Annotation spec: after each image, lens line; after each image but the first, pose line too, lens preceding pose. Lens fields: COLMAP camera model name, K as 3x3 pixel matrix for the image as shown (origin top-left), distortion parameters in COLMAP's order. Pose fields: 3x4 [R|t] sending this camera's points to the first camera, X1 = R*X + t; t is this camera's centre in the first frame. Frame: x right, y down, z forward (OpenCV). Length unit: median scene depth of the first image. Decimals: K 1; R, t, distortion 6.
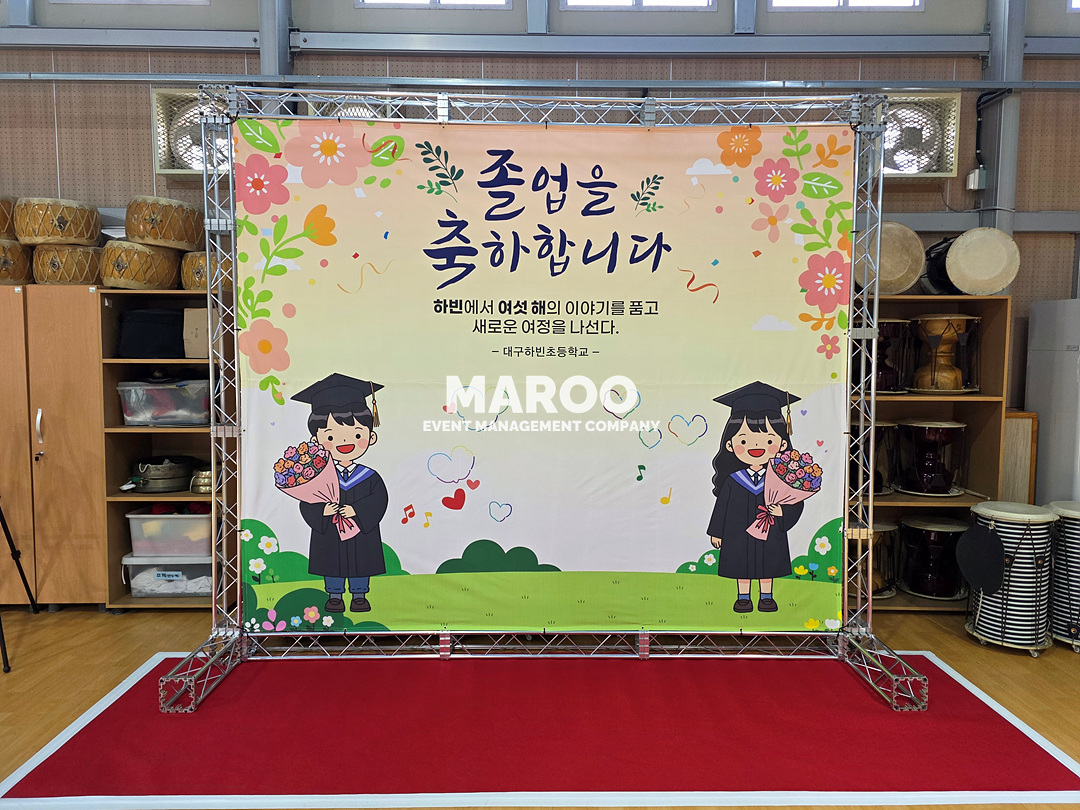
lens RADIAL K [[720.7, 0, 545.5], [0, 720.7, 406.9], [0, 0, 1]] dist [0.023903, -0.032955]
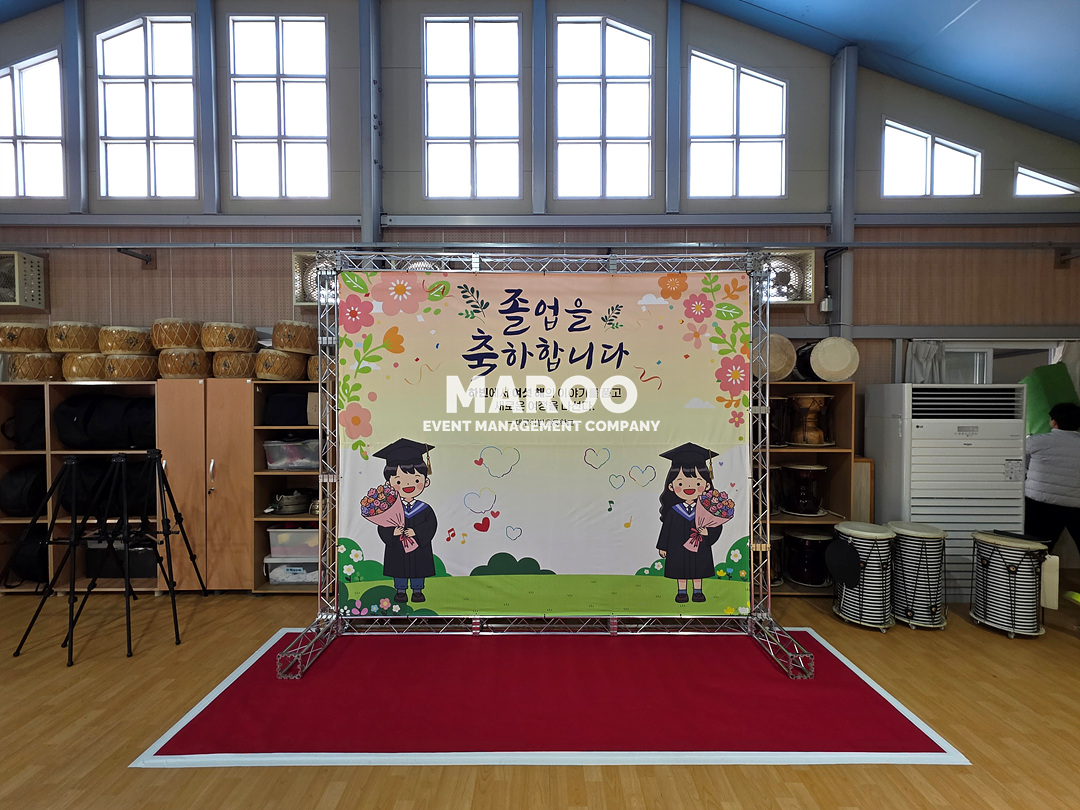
lens RADIAL K [[435.3, 0, 543.6], [0, 435.3, 404.9], [0, 0, 1]] dist [-0.020619, 0.000450]
pose [[0.999906, -0.005099, -0.012730, 0.009630], [0.004354, 0.998312, -0.057918, -0.061407], [0.013004, 0.057857, 0.998240, 0.109305]]
